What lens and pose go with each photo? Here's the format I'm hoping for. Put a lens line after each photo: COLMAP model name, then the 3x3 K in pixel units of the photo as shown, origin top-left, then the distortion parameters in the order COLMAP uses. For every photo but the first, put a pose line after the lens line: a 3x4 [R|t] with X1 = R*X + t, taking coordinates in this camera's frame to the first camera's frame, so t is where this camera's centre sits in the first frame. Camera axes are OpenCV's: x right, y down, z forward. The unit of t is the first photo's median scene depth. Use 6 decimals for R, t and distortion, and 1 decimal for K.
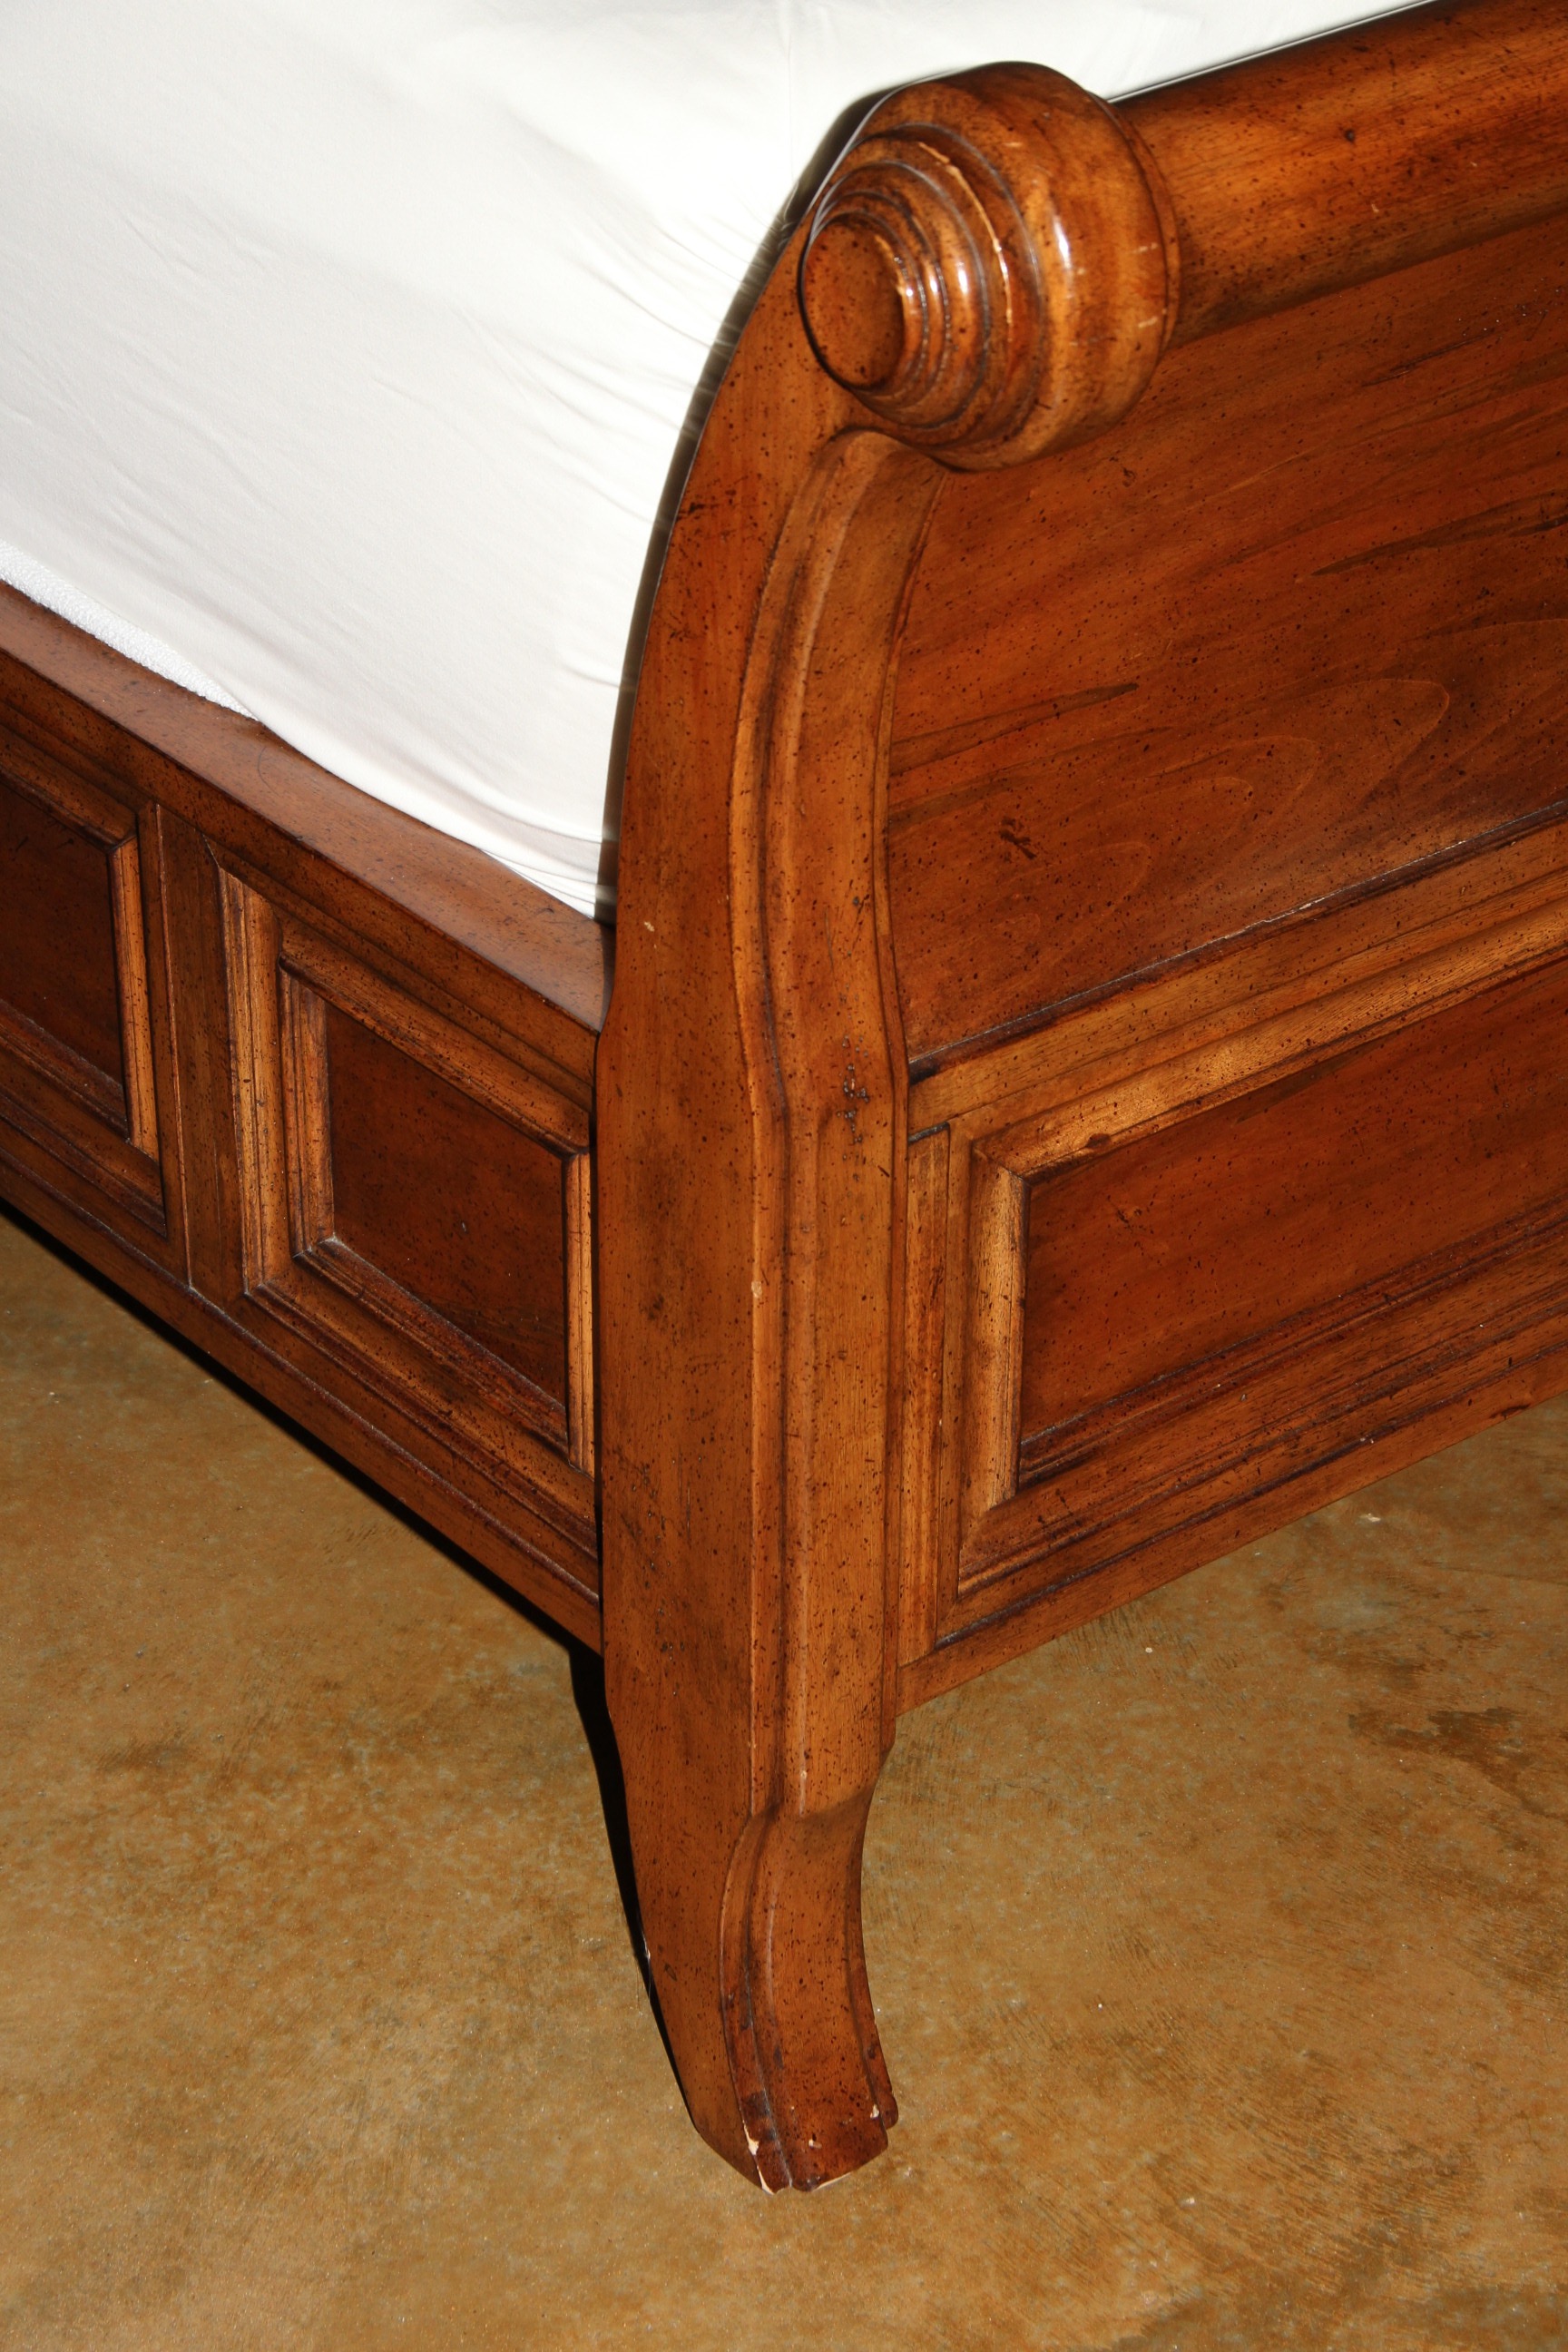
lens RADIAL K [[5186.4, 0, 778.5], [0, 5186.4, 1190.7], [0, 0, 1]] dist [0.388938, 0.000000]
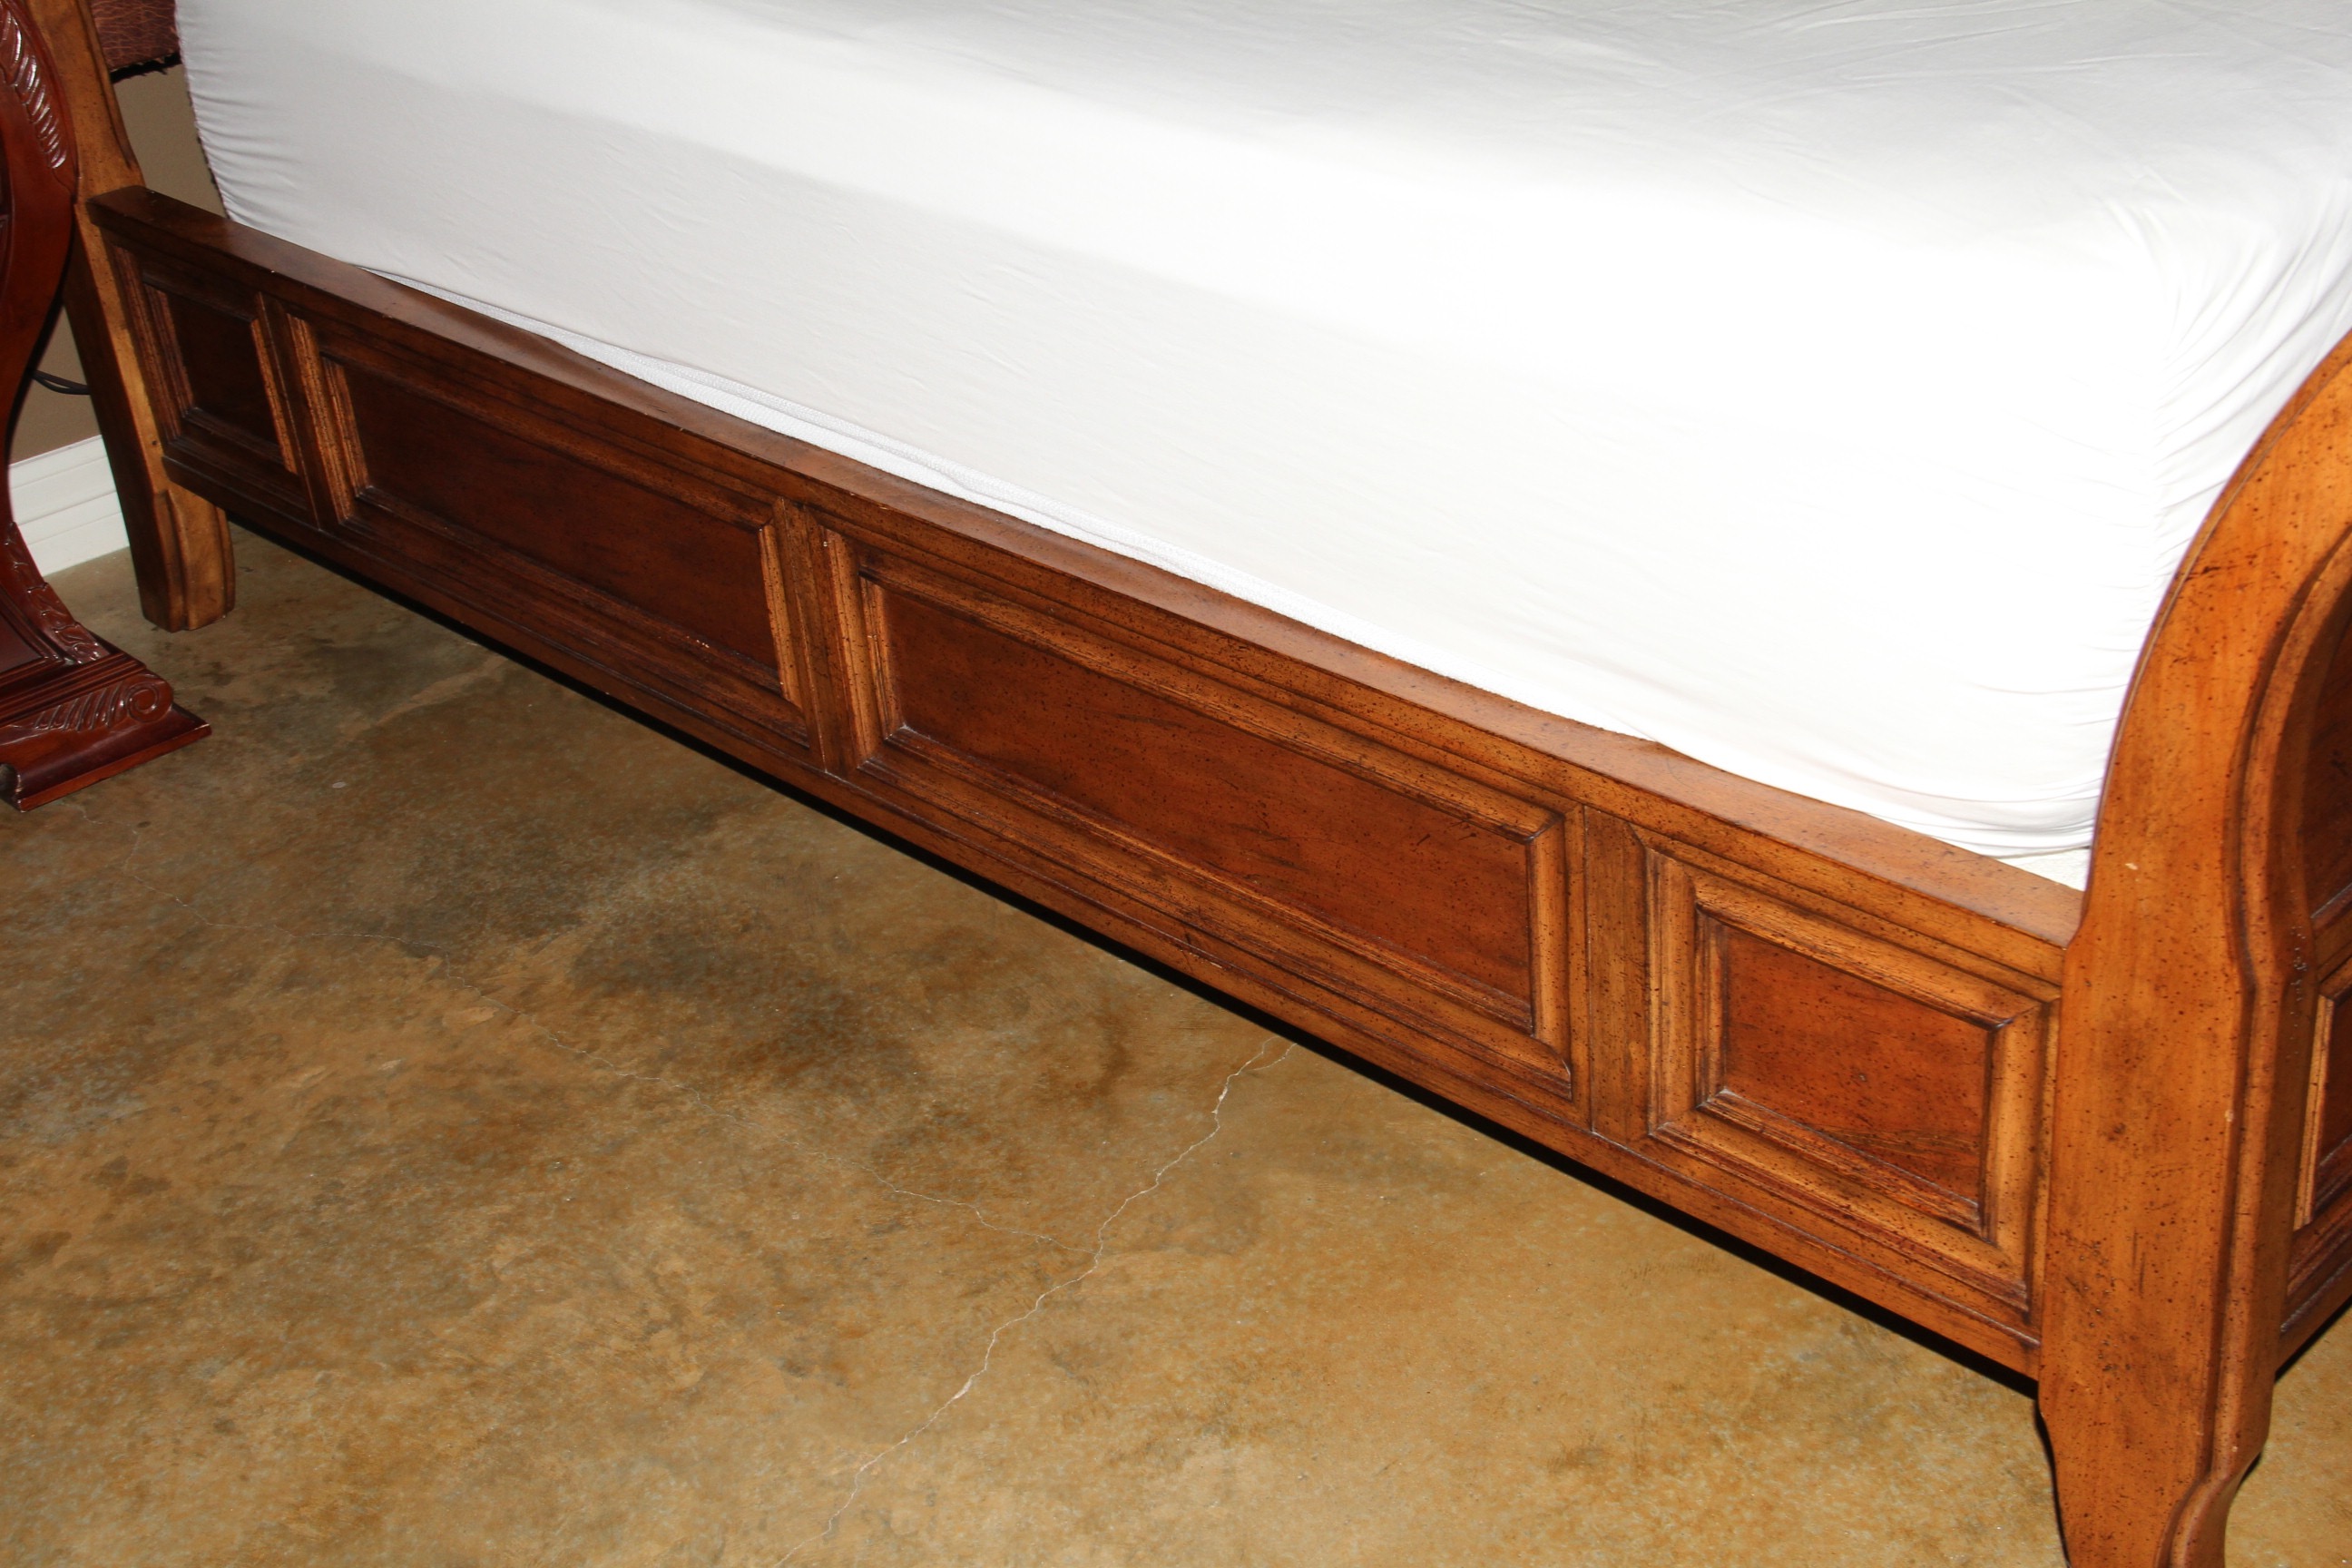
lens RADIAL K [[3114.5, 0, 1179.4], [0, 3114.5, 769.4], [0, 0, 1]] dist [0.139111, 0.000000]
pose [[0.988533, -0.133964, 0.069685, -0.291585], [0.135938, 0.990417, -0.024381, -0.079956], [-0.065751, 0.033574, 0.997271, 0.161015]]
